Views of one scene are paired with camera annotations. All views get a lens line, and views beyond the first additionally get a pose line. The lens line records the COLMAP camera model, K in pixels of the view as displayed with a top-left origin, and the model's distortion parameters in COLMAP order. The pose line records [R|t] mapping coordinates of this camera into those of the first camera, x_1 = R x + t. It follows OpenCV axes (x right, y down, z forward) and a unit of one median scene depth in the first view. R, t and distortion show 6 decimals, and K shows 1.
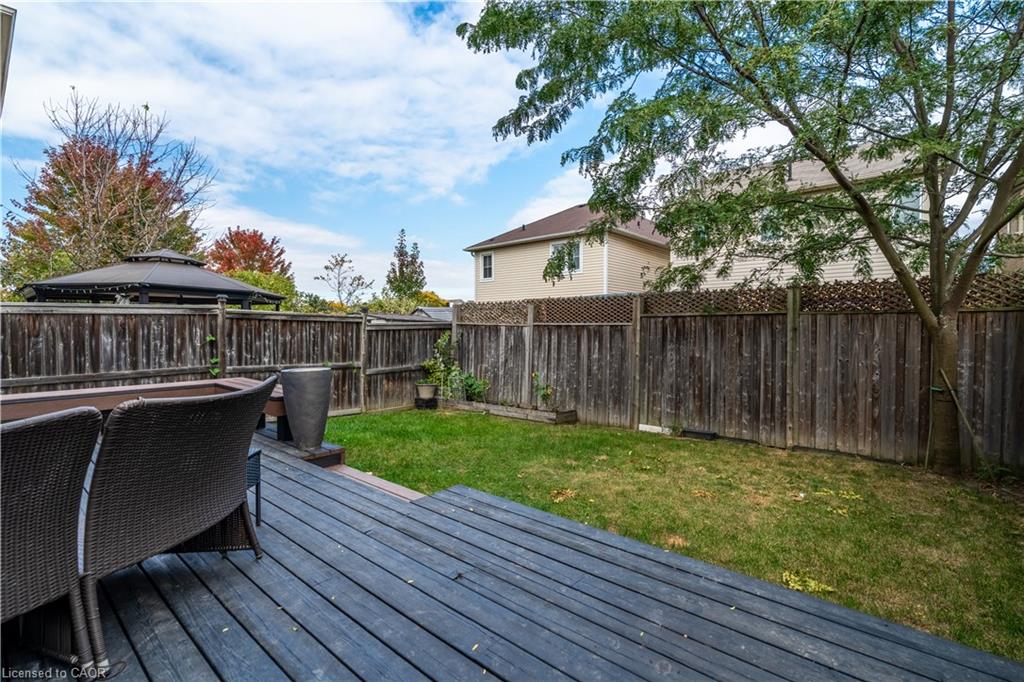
lens RADIAL K [[477.3, 0, 512.0], [0, 477.3, 341.0], [0, 0, 1]] dist [0.000167, 0.000081]
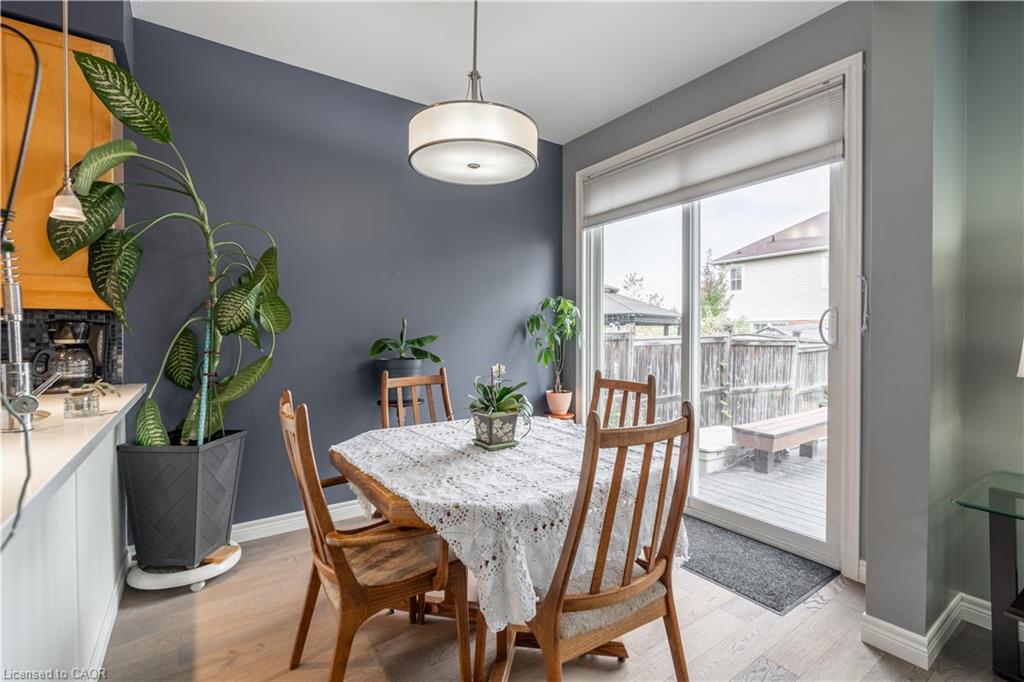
lens RADIAL K [[457.7, 0, 514.8], [0, 457.7, 338.6], [0, 0, 1]] dist [-0.003296, 0.000042]
pose [[0.971241, 0.004924, -0.238050, -0.799754], [-0.007456, 0.999925, -0.009739, -0.045166], [0.237984, 0.011234, 0.971204, -0.138126]]
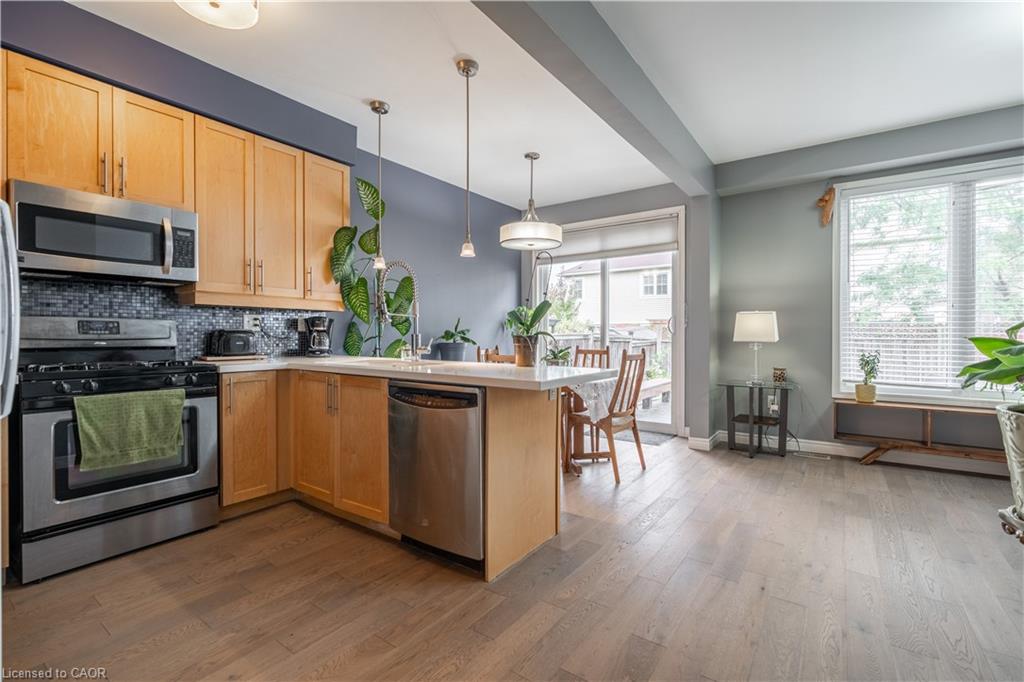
lens RADIAL K [[459.1, 0, 516.6], [0, 459.1, 335.9], [0, 0, 1]] dist [-0.003862, -0.000561]
pose [[0.994486, 0.003767, 0.104798, -0.963864], [-0.001413, 0.999745, -0.022527, -0.026265], [-0.104856, 0.022255, 0.994238, -0.433500]]
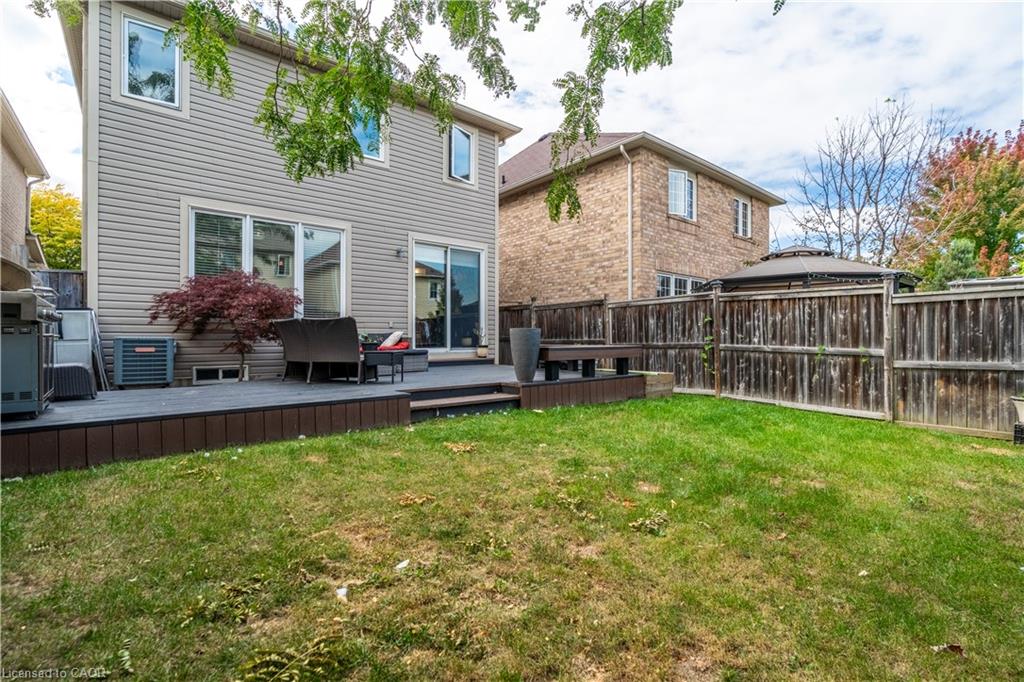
lens RADIAL K [[465.6, 0, 513.8], [0, 465.6, 338.5], [0, 0, 1]] dist [-0.005732, -0.000746]
pose [[-0.163966, -0.000431, -0.986466, 0.553657], [-0.024444, 0.999695, 0.003626, 0.046634], [0.986163, 0.024707, -0.163927, 0.672884]]
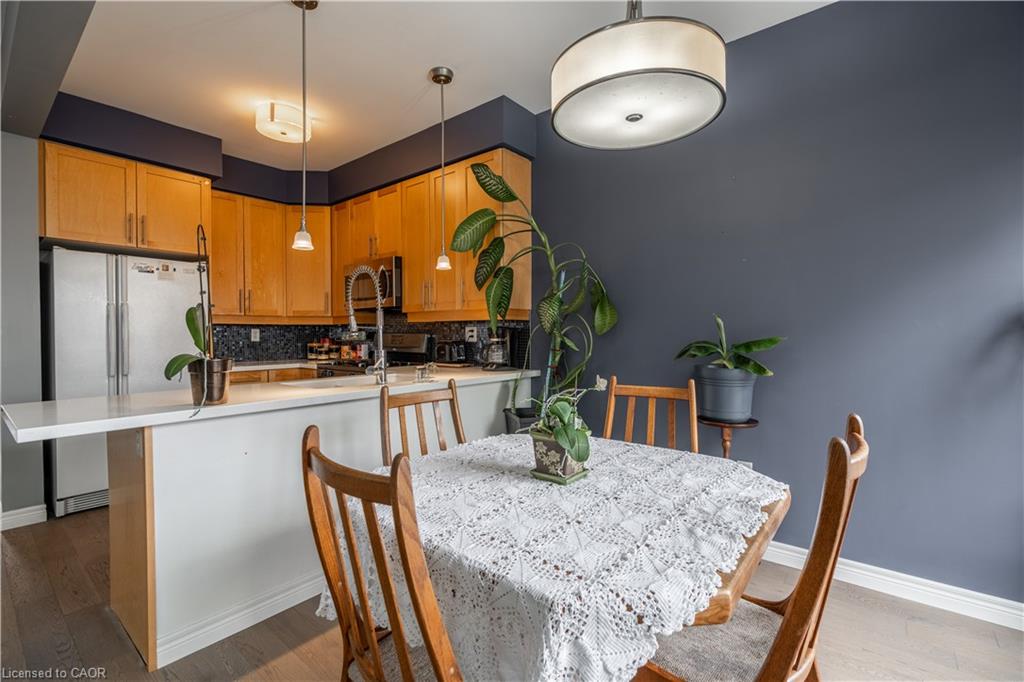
lens RADIAL K [[460.6, 0, 511.0], [0, 460.6, 338.7], [0, 0, 1]] dist [0.001740, 0.000144]
pose [[0.032659, 0.013262, -0.999379, -0.679617], [-0.021943, 0.999680, 0.012549, -0.050846], [0.999226, 0.021520, 0.032940, 0.058152]]
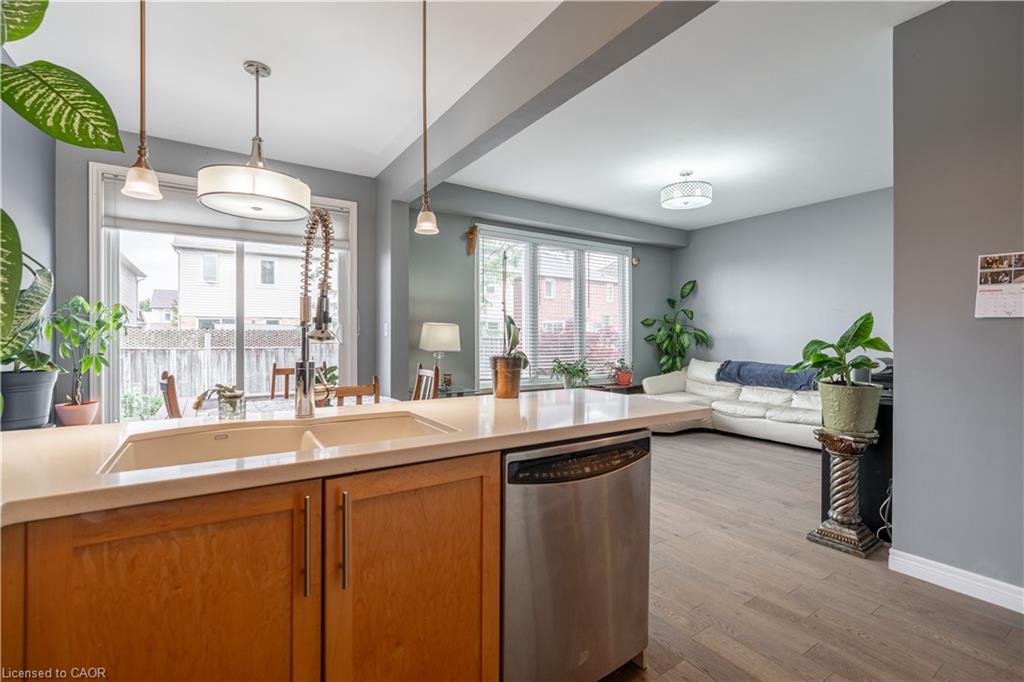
lens RADIAL K [[460.6, 0, 511.0], [0, 460.6, 338.7], [0, 0, 1]] dist [0.001740, 0.000144]
pose [[0.266237, -0.002457, 0.963904, -1.178464], [0.023651, 0.999712, -0.003984, -0.044006], [-0.963617, 0.023858, 0.266219, -0.162330]]
